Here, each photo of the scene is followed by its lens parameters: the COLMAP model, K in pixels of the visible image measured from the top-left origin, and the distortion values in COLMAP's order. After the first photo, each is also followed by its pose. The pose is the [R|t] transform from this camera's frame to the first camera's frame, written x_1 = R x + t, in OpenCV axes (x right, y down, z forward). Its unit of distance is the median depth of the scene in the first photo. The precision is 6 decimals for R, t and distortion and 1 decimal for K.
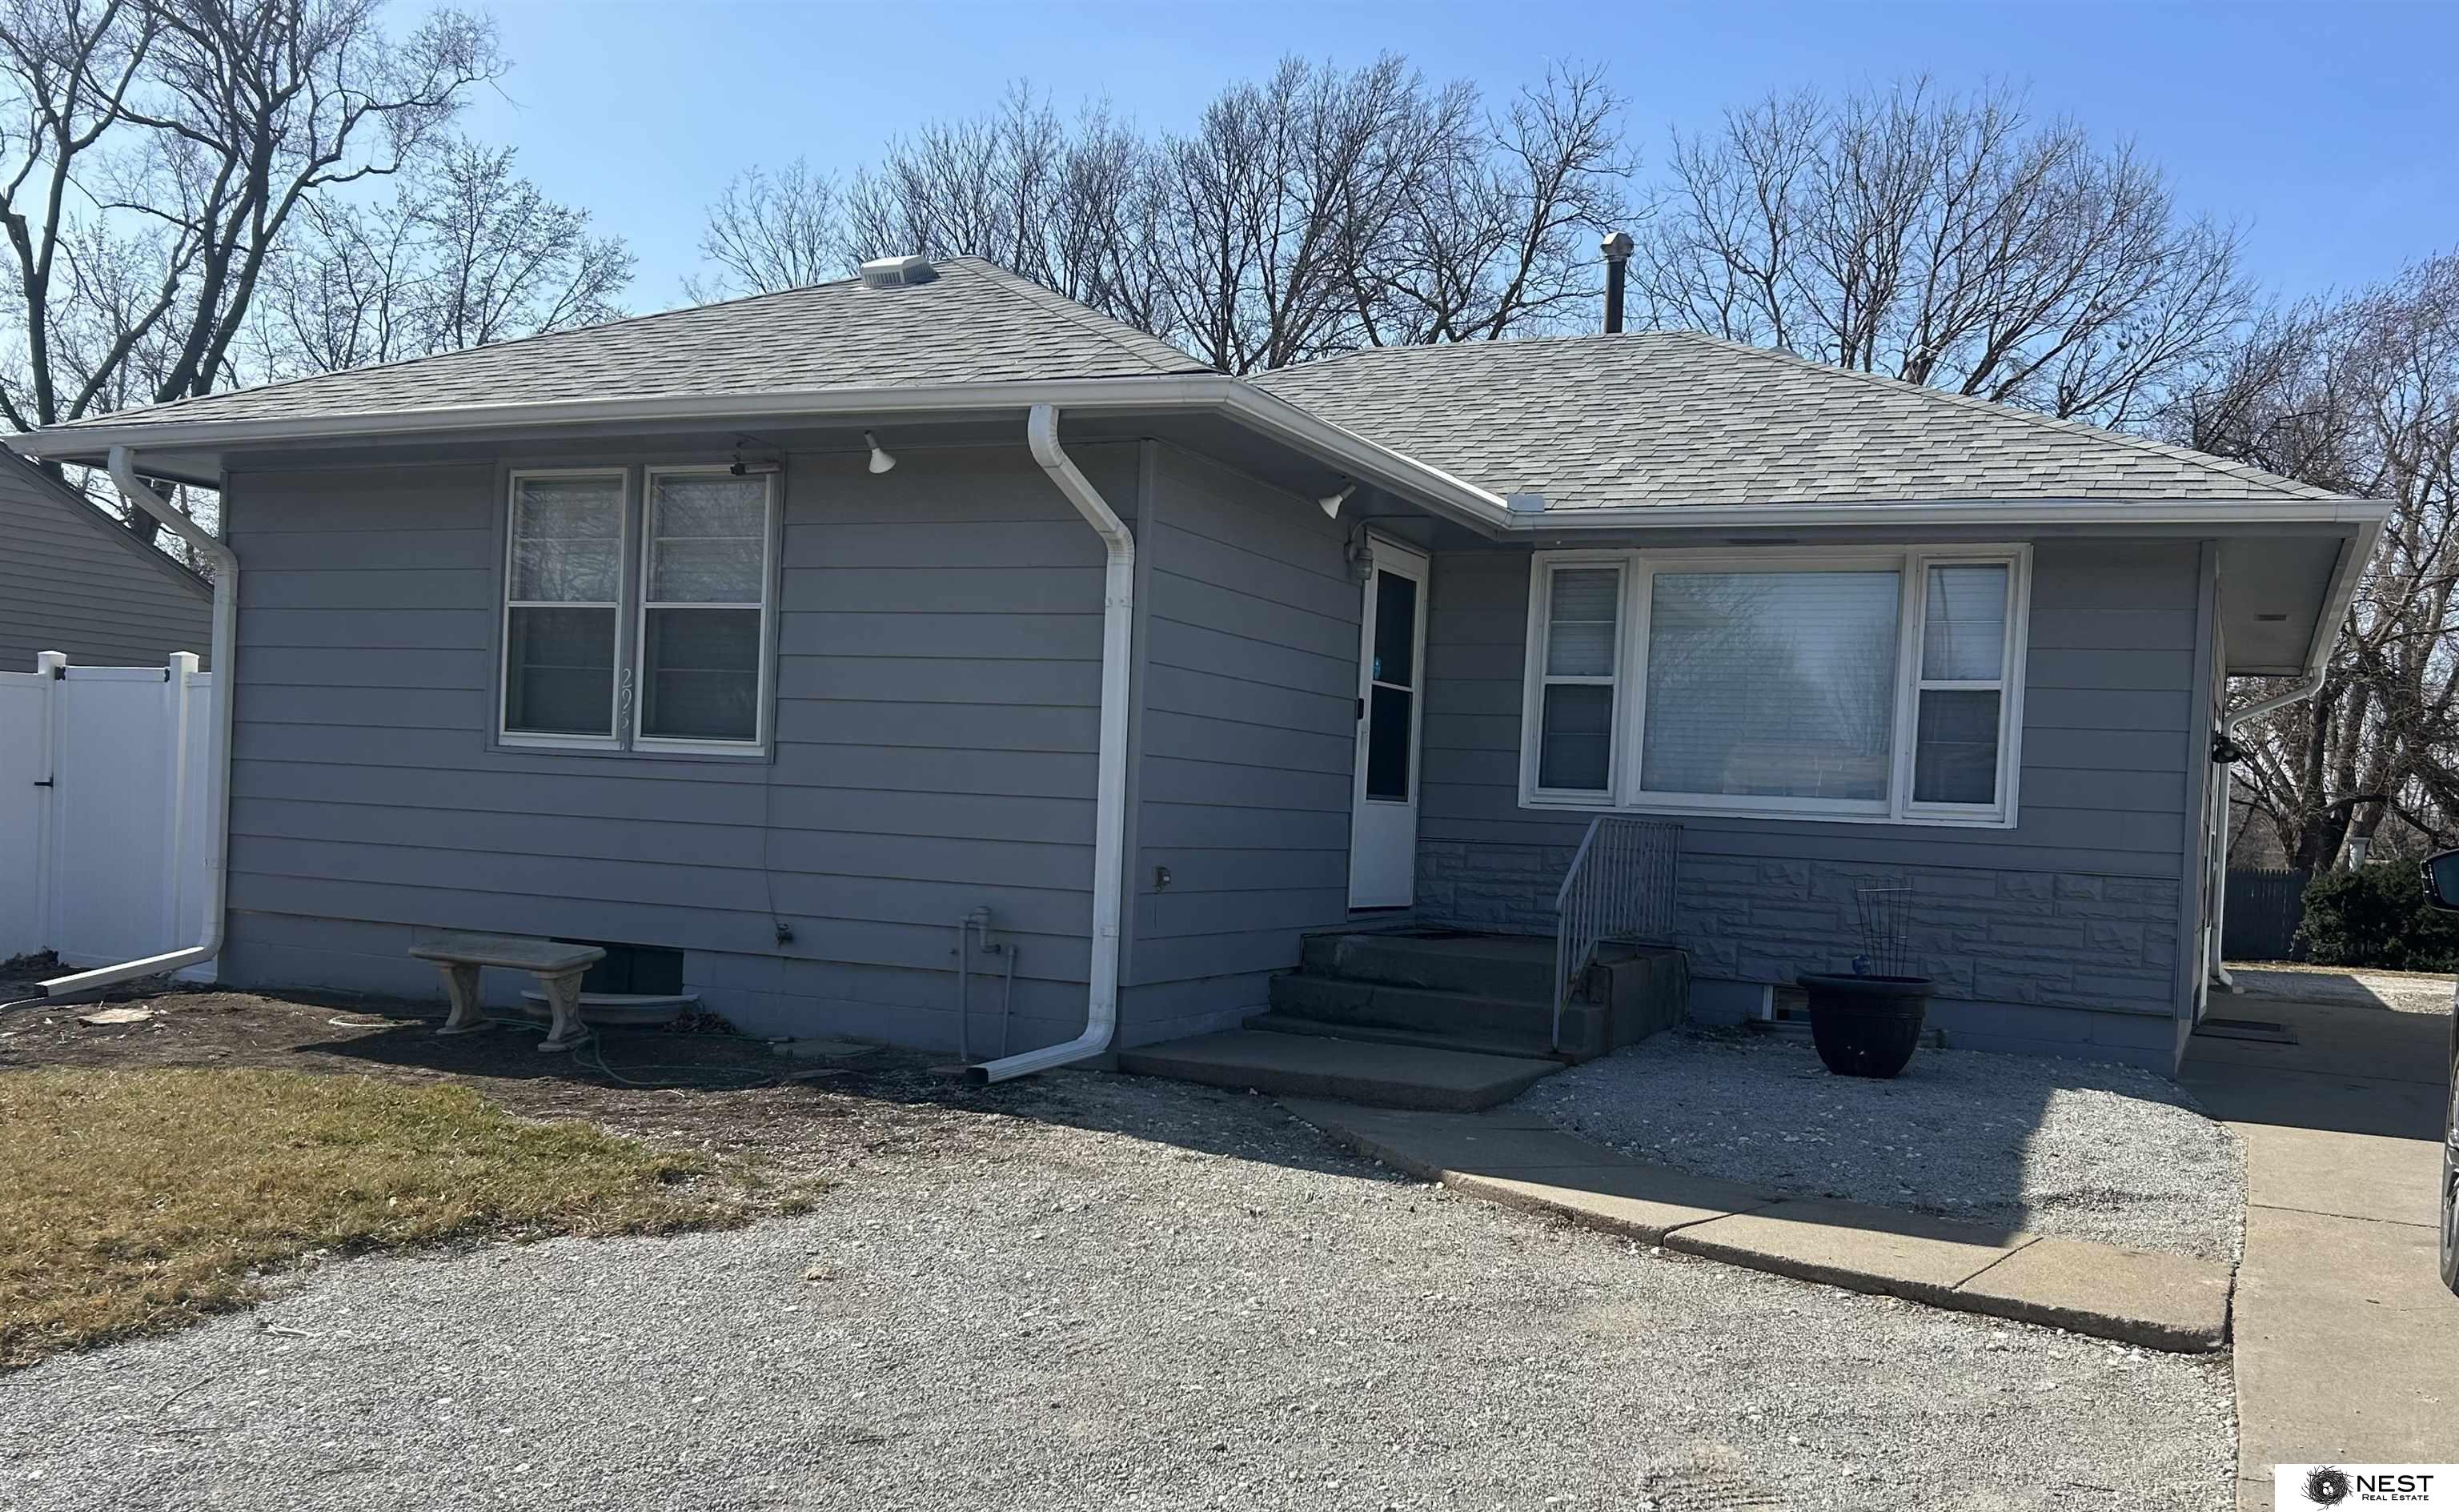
lens RADIAL K [[2082.4, 0, 1225.2], [0, 2082.4, 867.5], [0, 0, 1]] dist [0.013780, -0.003159]
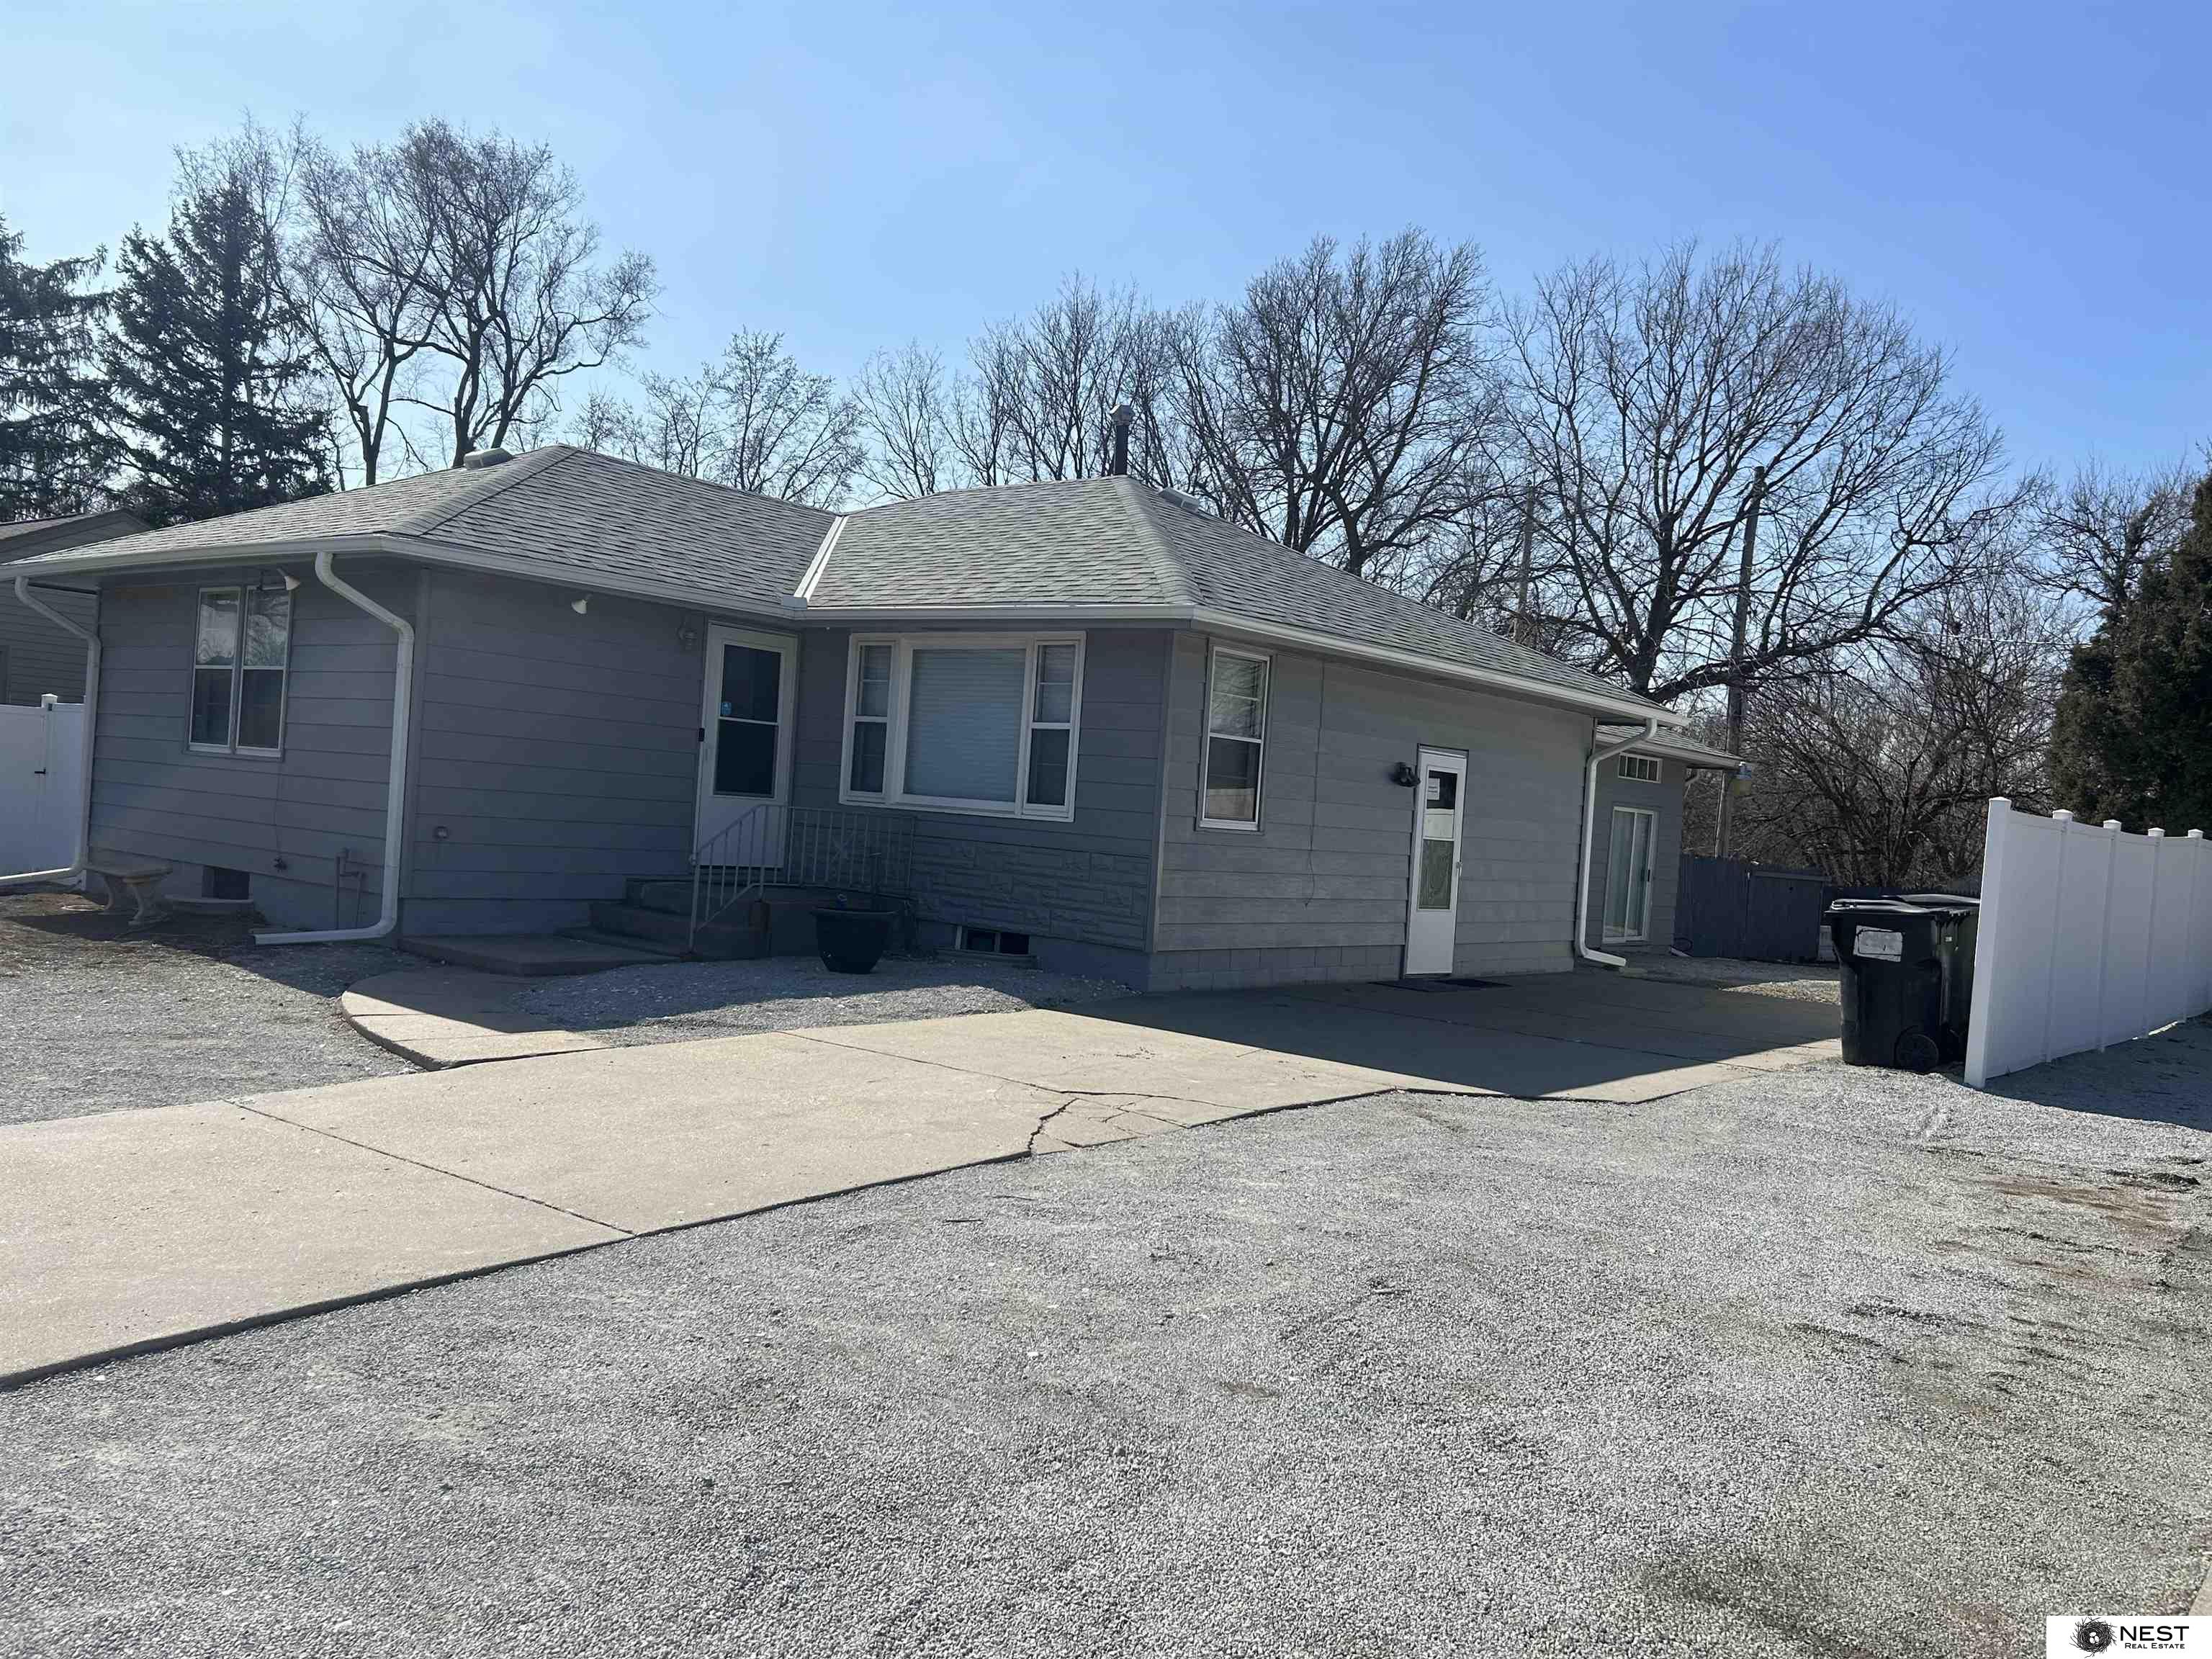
lens RADIAL K [[1702.5, 0, 1110.3], [0, 1702.5, 850.2], [0, 0, 1]] dist [0.028176, -0.065042]
pose [[0.971455, 0.027229, -0.235656, 0.643996], [-0.031339, 0.999415, -0.013711, 0.015947], [0.235145, 0.020704, 0.971740, -0.148427]]
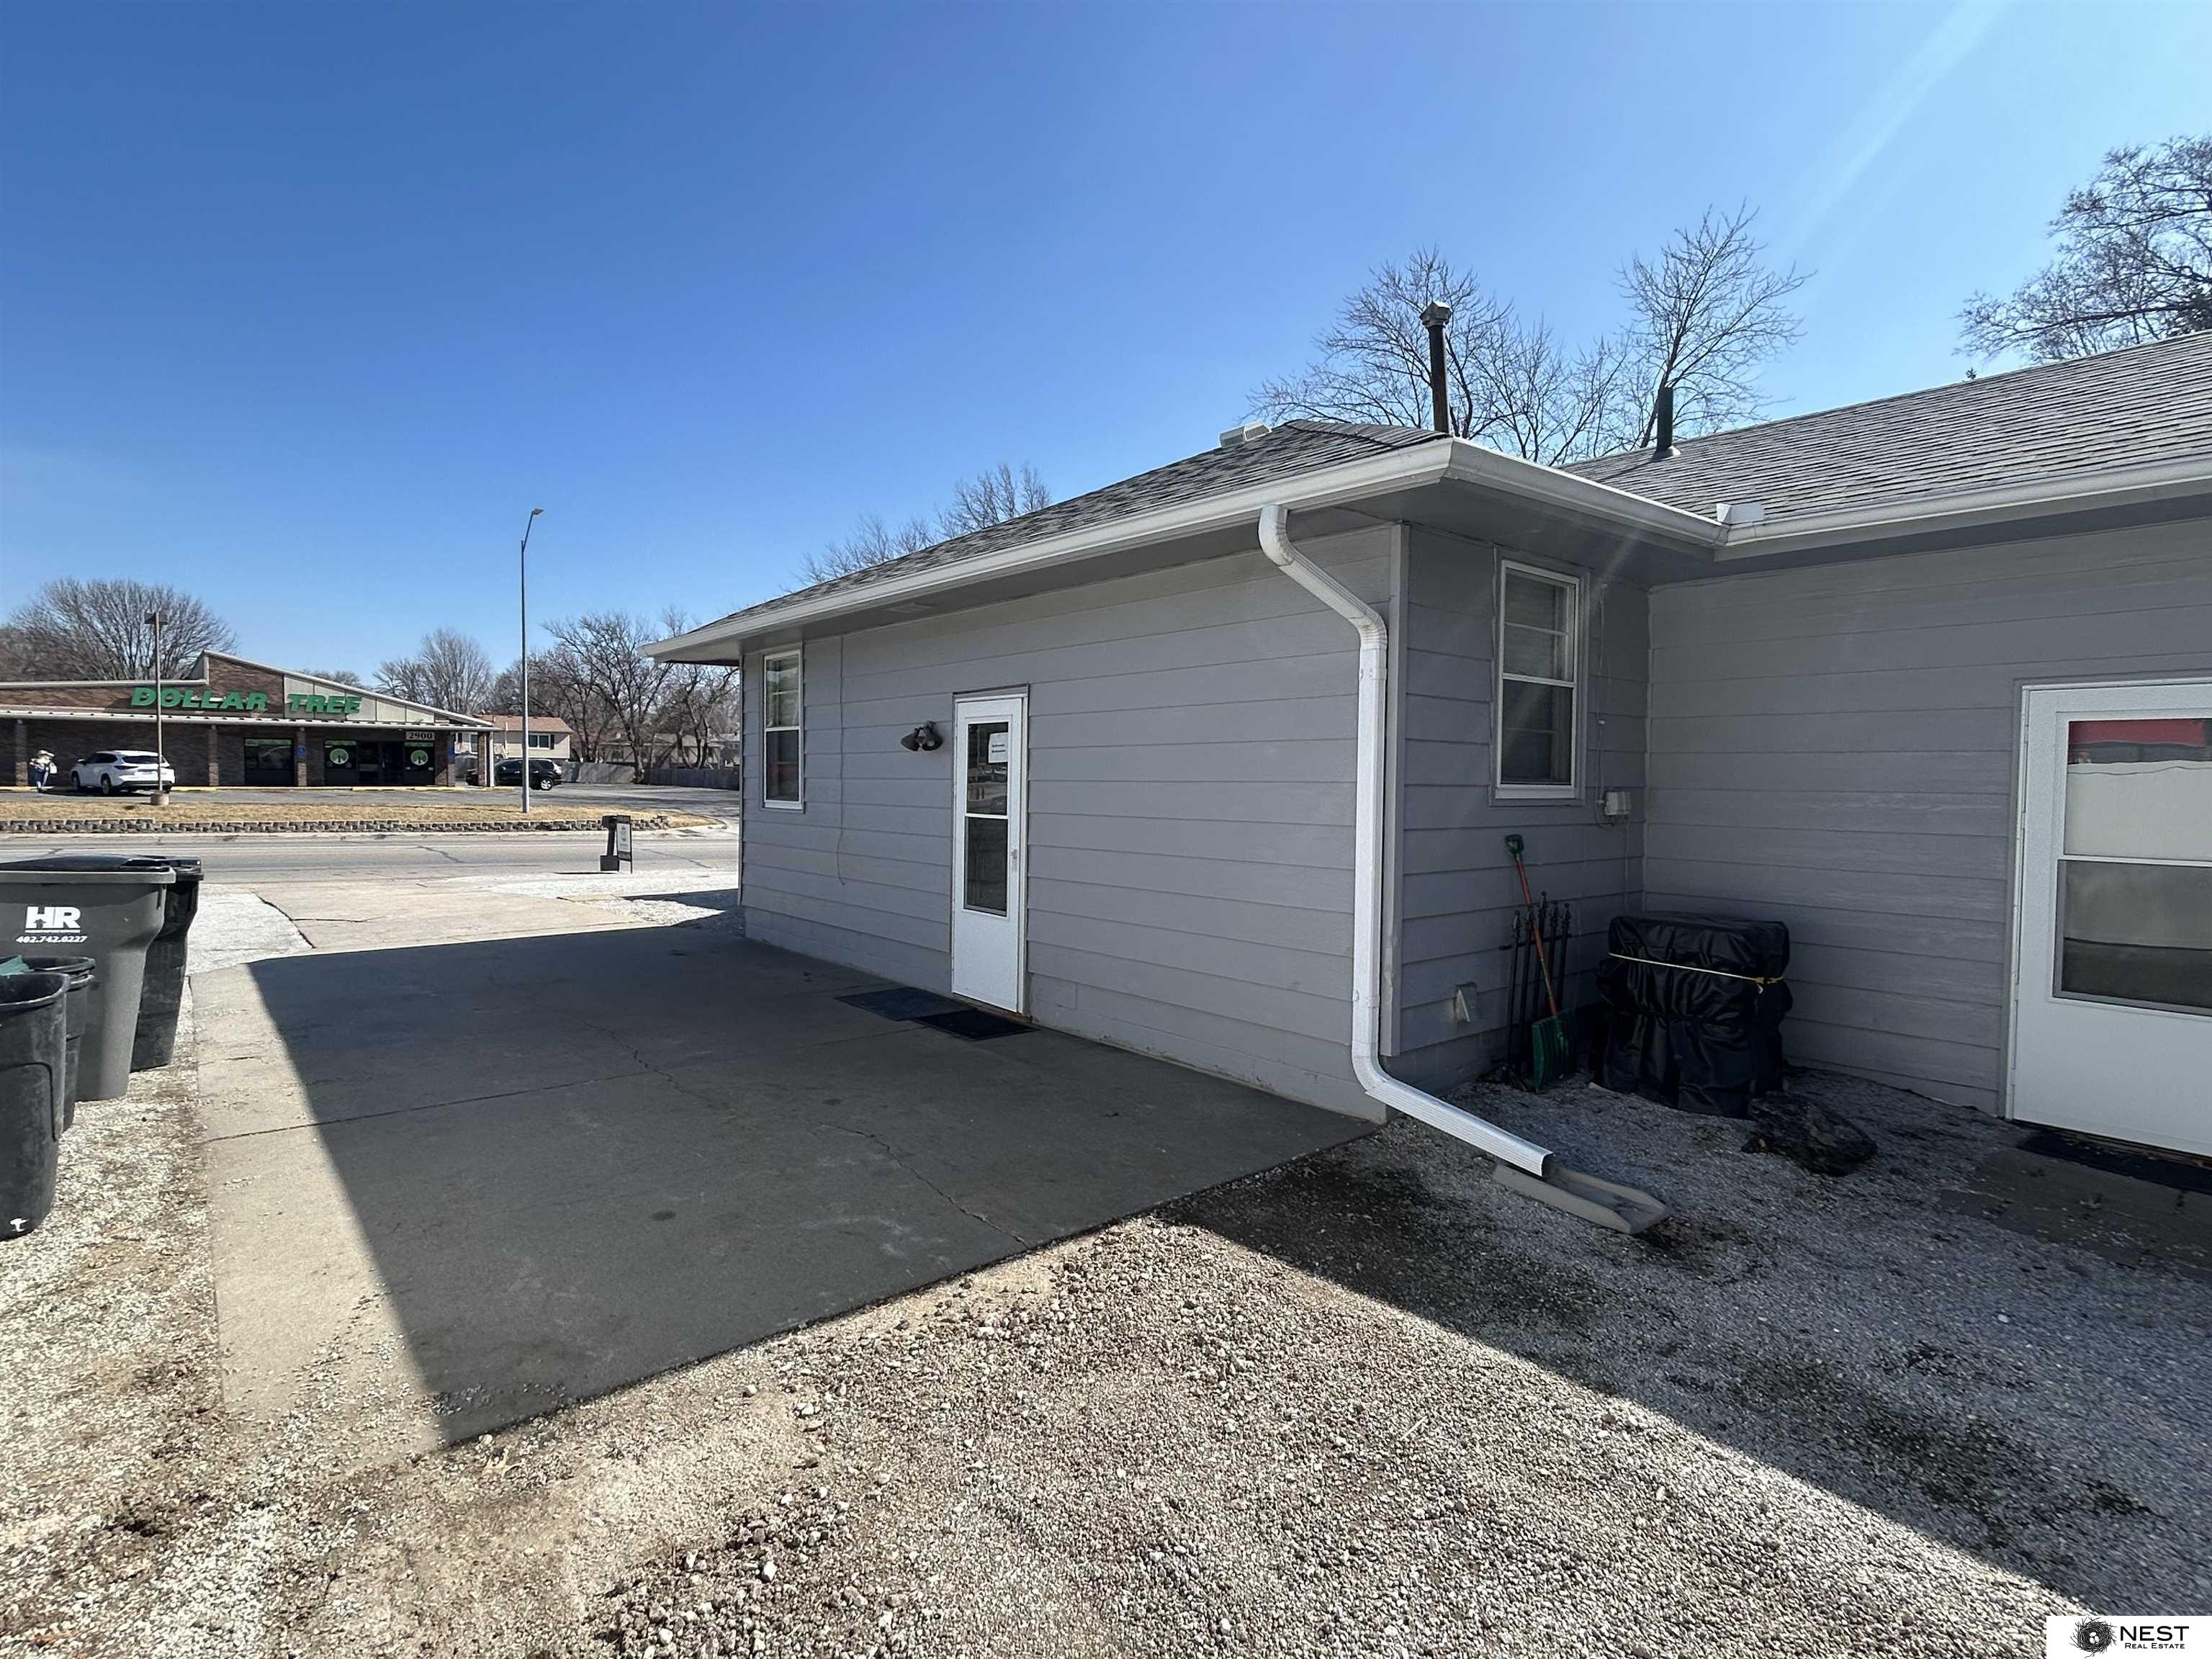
lens RADIAL K [[1123.6, 0, 1115.2], [0, 1123.6, 835.3], [0, 0, 1]] dist [-0.011028, -0.000074]
pose [[-0.400145, -0.006594, -0.916428, 1.136742], [-0.052486, 0.998498, 0.015733, -0.022813], [0.914948, 0.054395, -0.399890, 1.550222]]
